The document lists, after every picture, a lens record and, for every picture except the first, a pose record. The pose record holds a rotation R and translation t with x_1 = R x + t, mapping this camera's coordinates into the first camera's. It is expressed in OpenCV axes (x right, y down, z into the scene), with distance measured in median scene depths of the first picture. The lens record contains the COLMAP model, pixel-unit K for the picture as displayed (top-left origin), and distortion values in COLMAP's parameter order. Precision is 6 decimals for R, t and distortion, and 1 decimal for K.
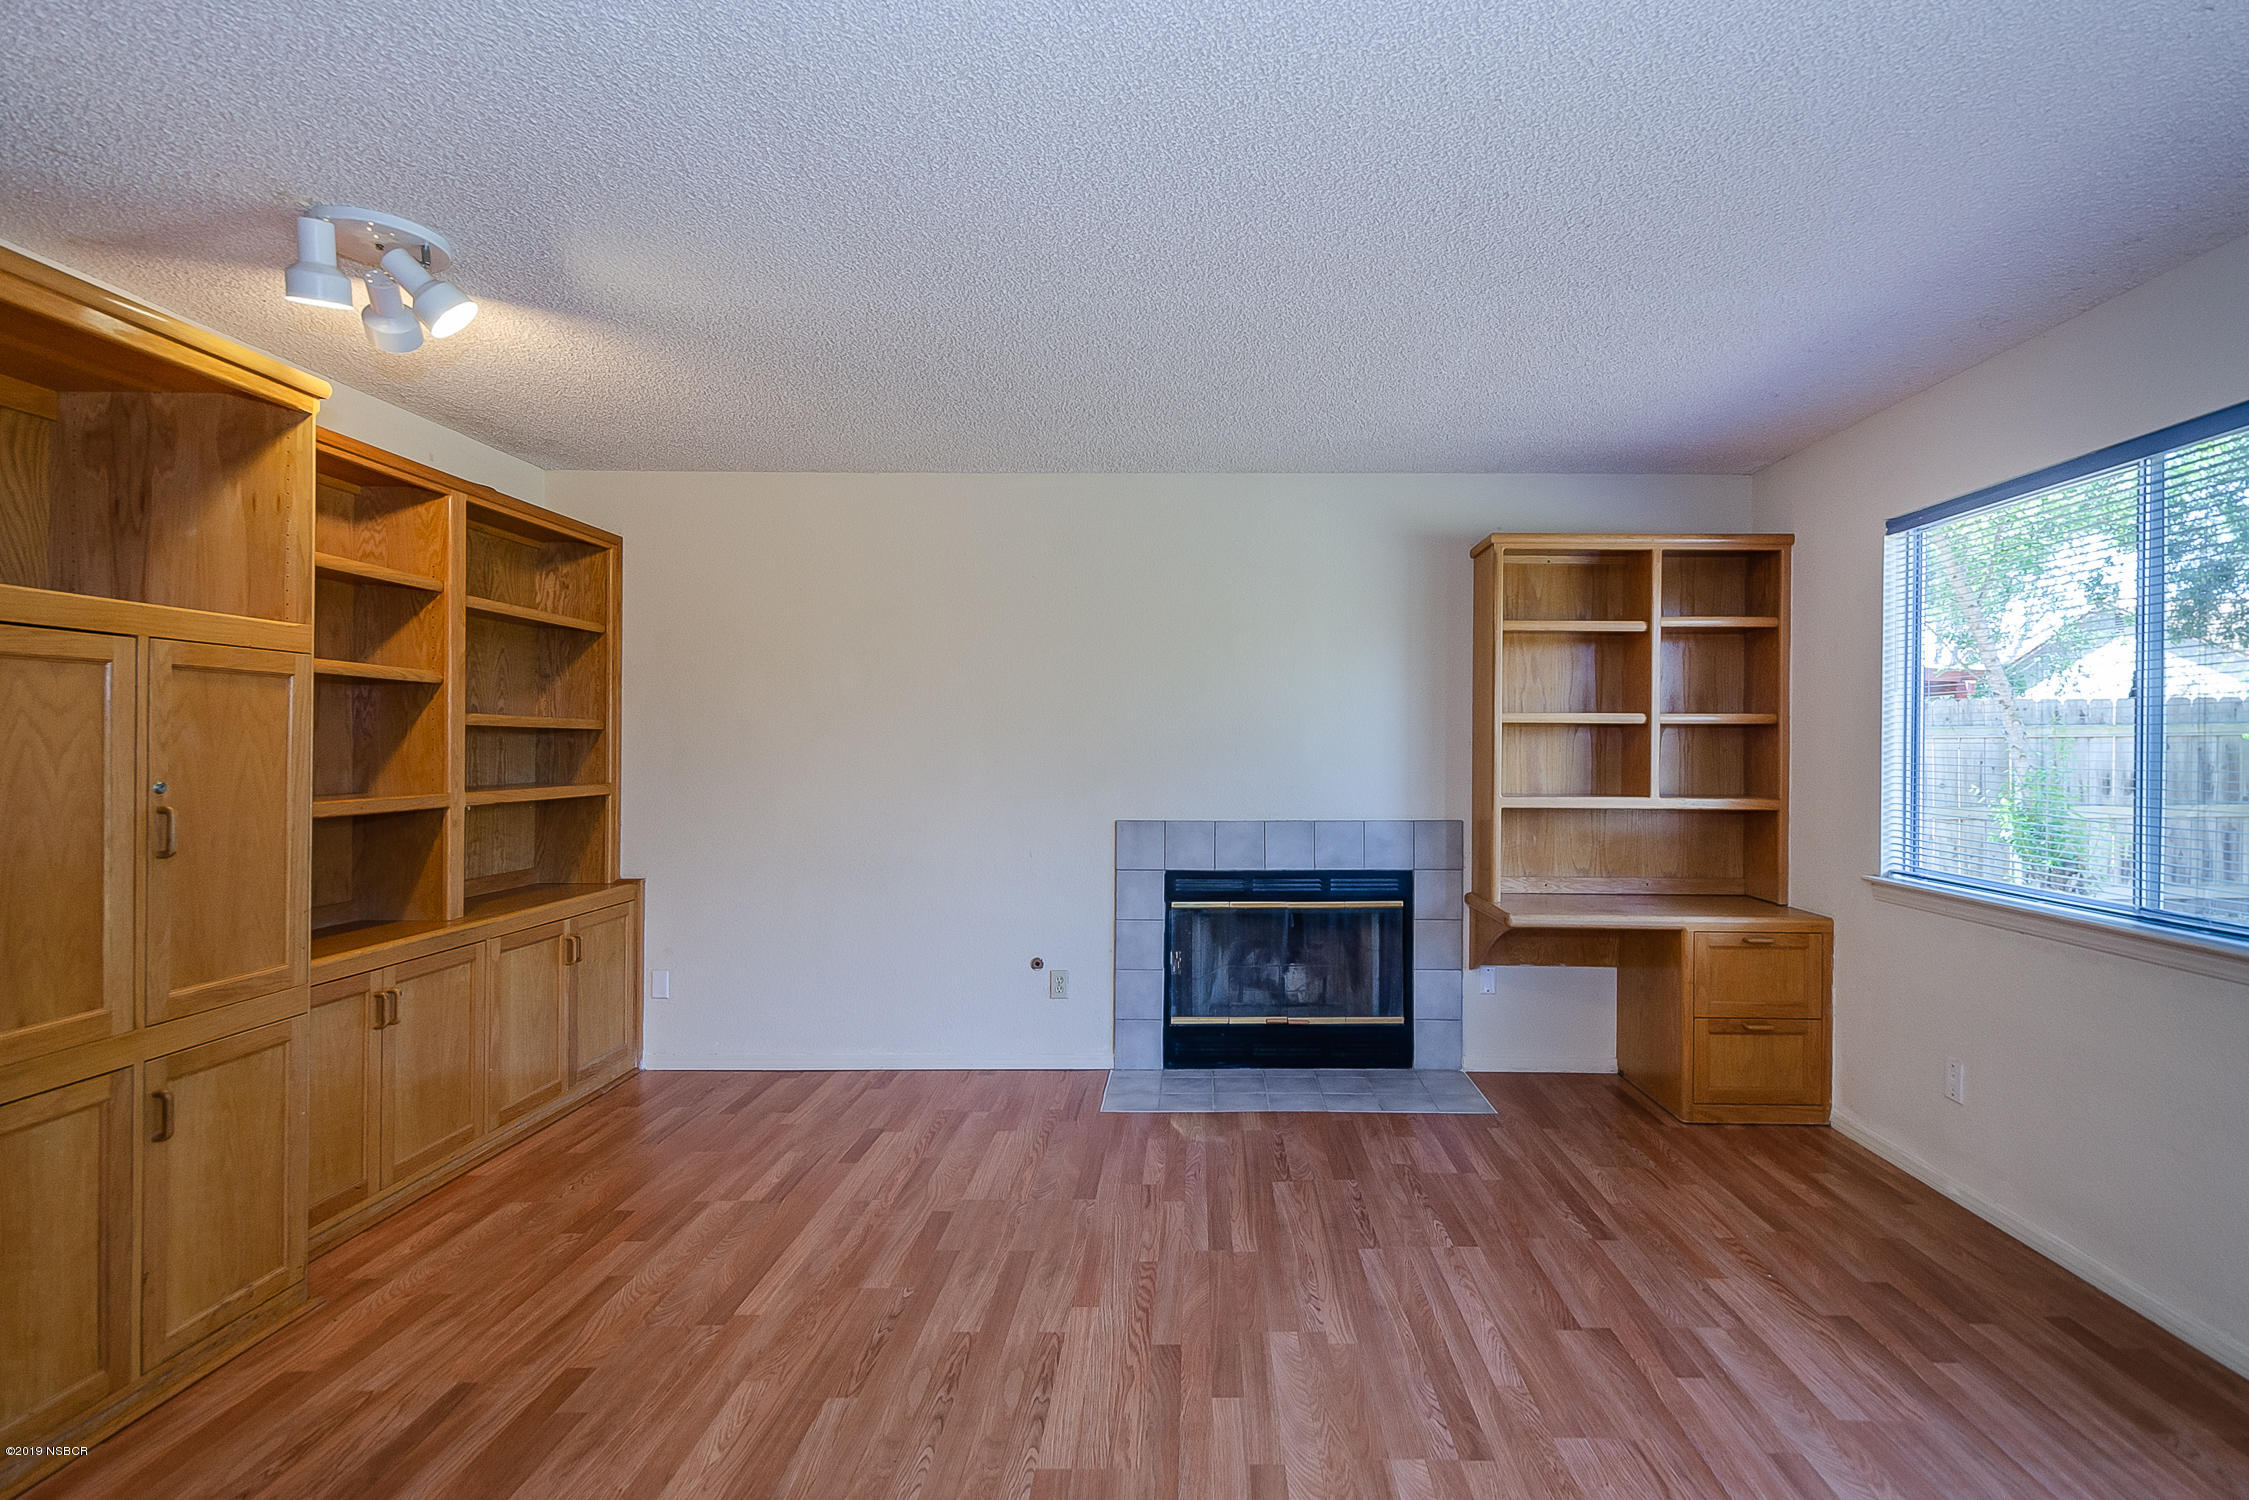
lens RADIAL K [[1109.1, 0, 1189.6], [0, 1109.1, 752.7], [0, 0, 1]] dist [0.022538, -0.000209]
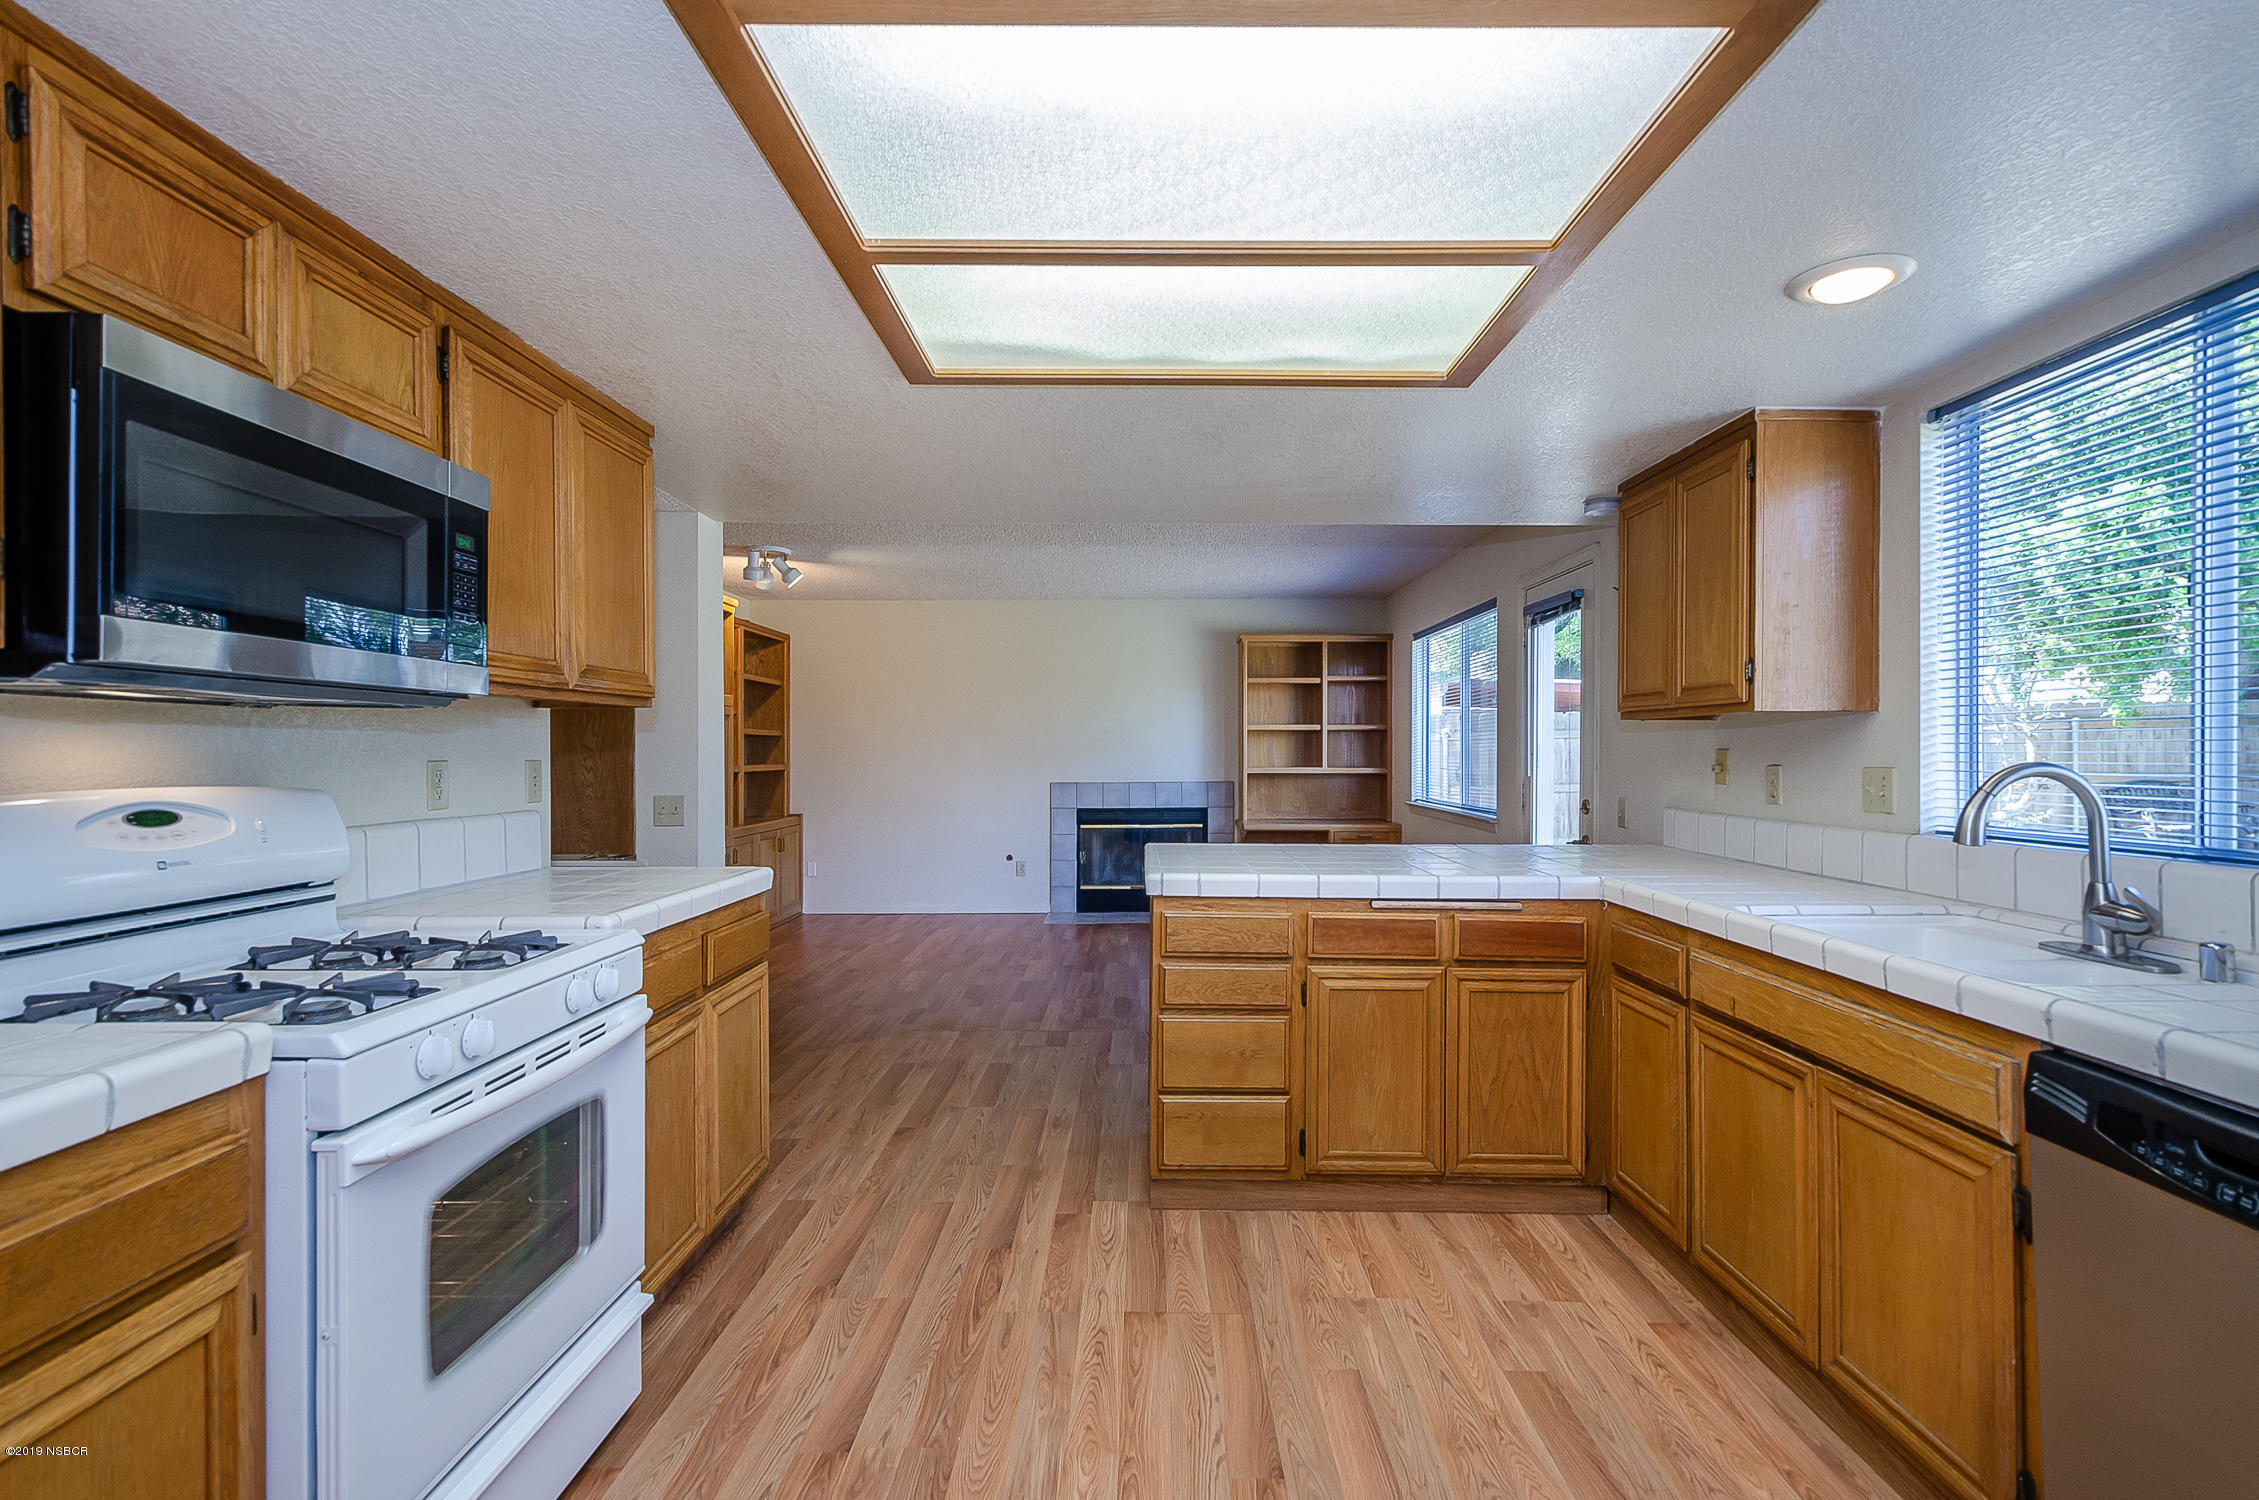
lens RADIAL K [[1063.4, 0, 1142.4], [0, 1063.4, 753.0], [0, 0, 1]] dist [0.019873, -0.013854]
pose [[0.999922, -0.005474, 0.011245, 0.074682], [0.005511, 0.999979, -0.003272, 0.018694], [-0.011227, 0.003334, 0.999931, -0.876593]]
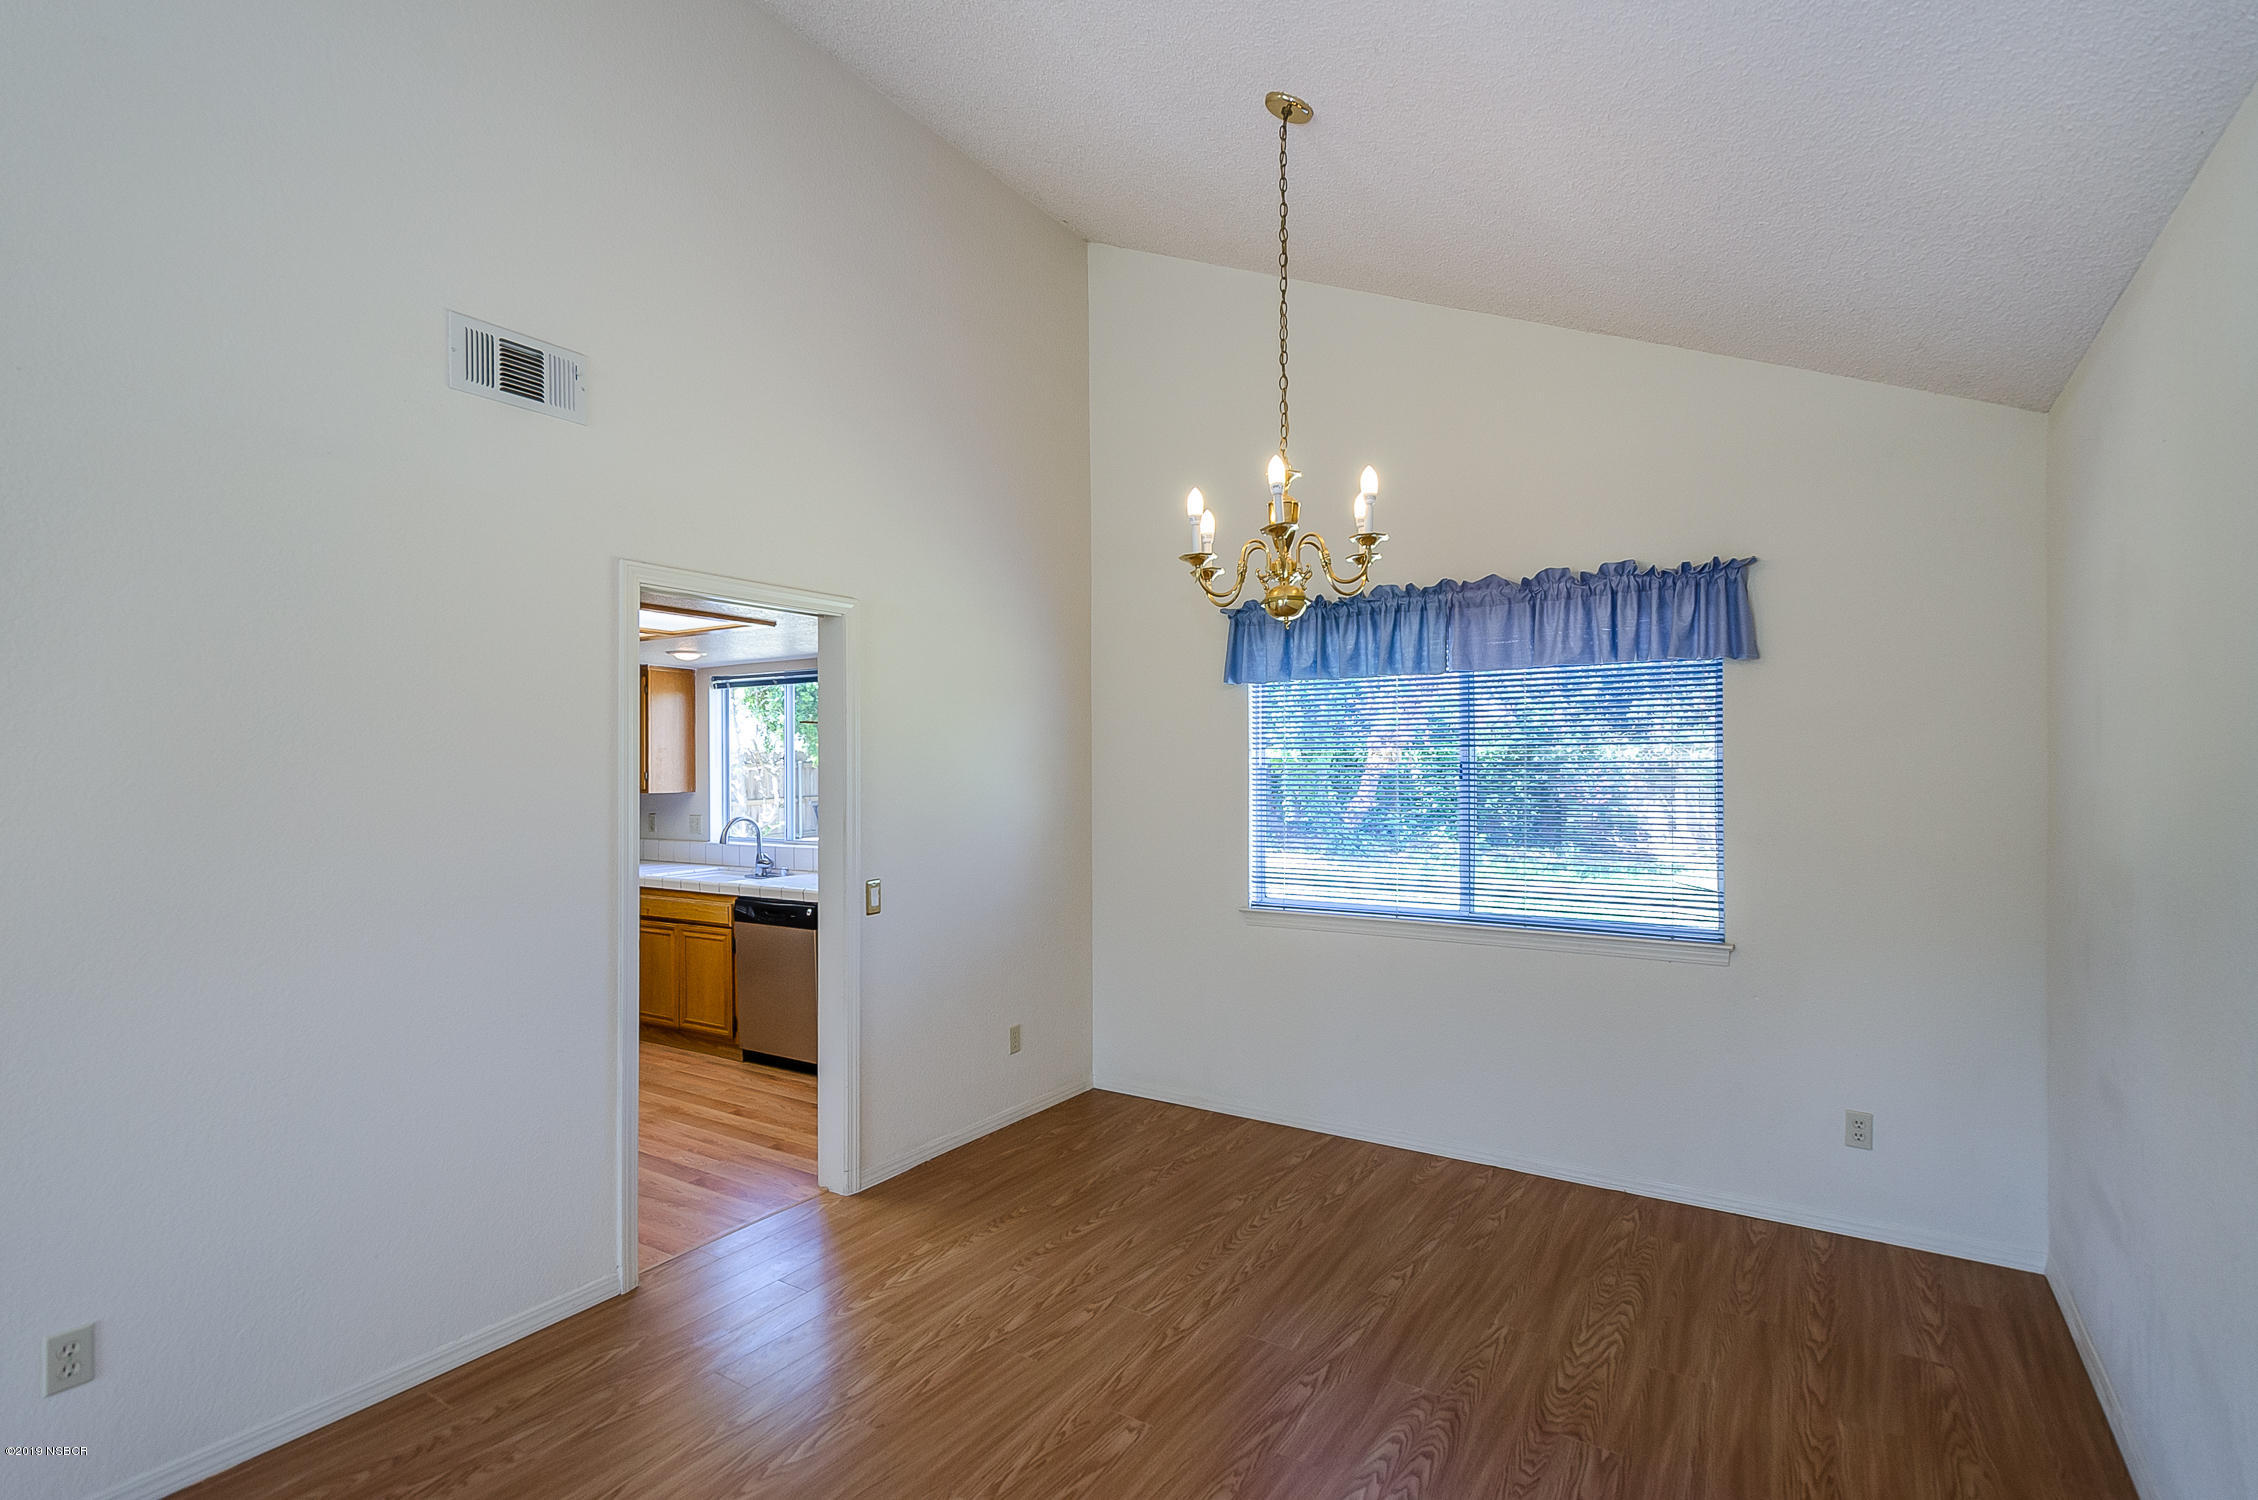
lens RADIAL K [[1068.9, 0, 1139.8], [0, 1068.9, 758.2], [0, 0, 1]] dist [0.023775, -0.012201]
pose [[0.528649, -0.004837, 0.848827, -0.456836], [0.014263, 0.999893, -0.003185, -0.040377], [-0.848721, 0.013790, 0.528662, -1.610785]]
